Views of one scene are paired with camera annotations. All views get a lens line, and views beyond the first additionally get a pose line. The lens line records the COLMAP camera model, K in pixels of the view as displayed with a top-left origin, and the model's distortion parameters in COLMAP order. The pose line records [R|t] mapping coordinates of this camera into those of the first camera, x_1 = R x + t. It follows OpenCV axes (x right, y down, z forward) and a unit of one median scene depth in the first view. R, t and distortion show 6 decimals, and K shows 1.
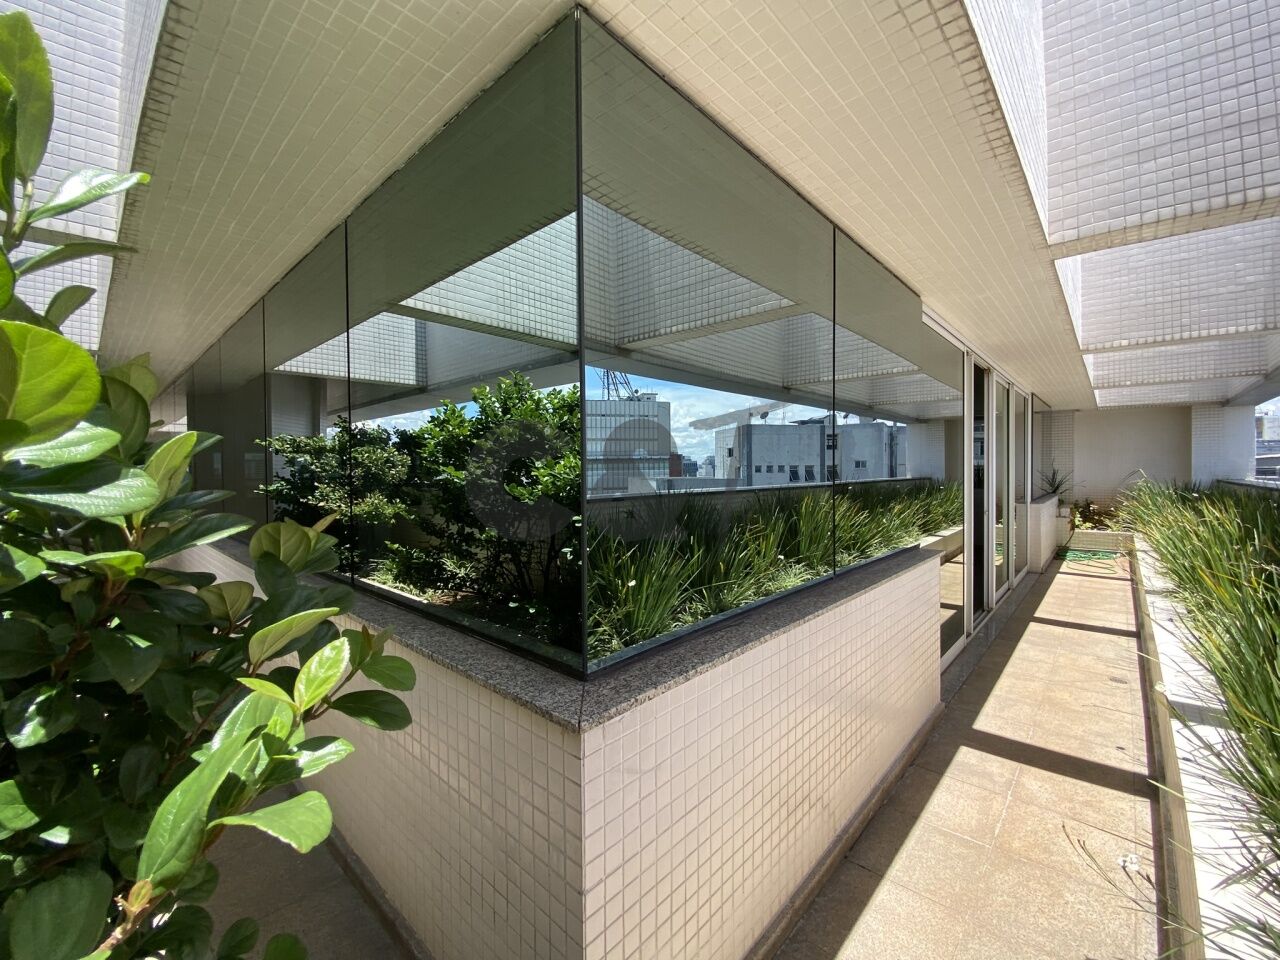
lens RADIAL K [[517.6, 0, 640.0], [0, 517.6, 480.0], [0, 0, 1]] dist [0.000531, -0.012778]
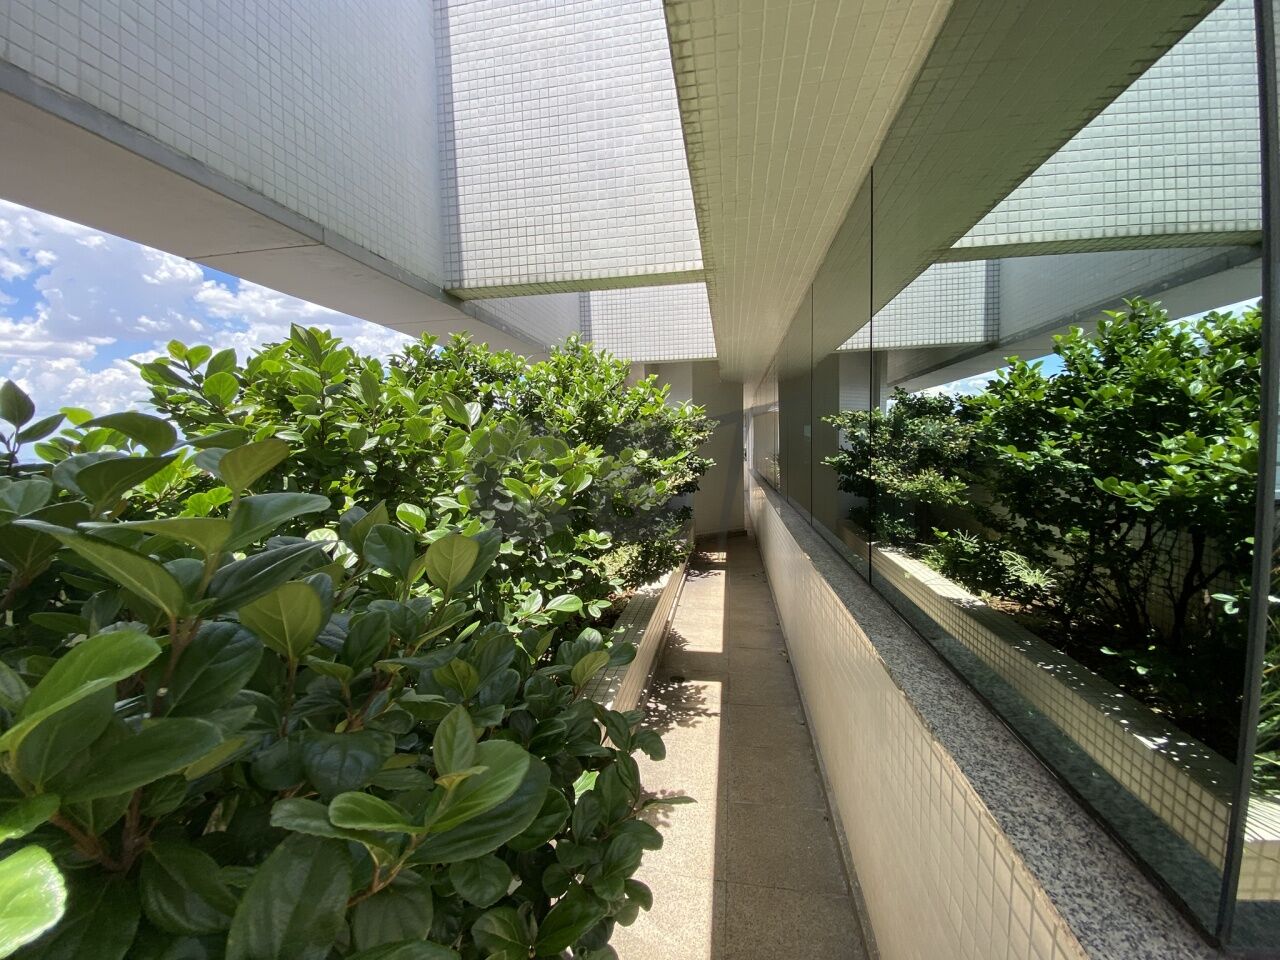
lens RADIAL K [[517.6, 0, 640.0], [0, 517.6, 480.0], [0, 0, 1]] dist [0.000531, -0.012778]
pose [[0.529155, 0.052304, -0.846912, -0.010369], [0.003295, 0.997964, 0.063691, -0.021424], [0.848519, -0.036493, 0.527905, 0.112780]]
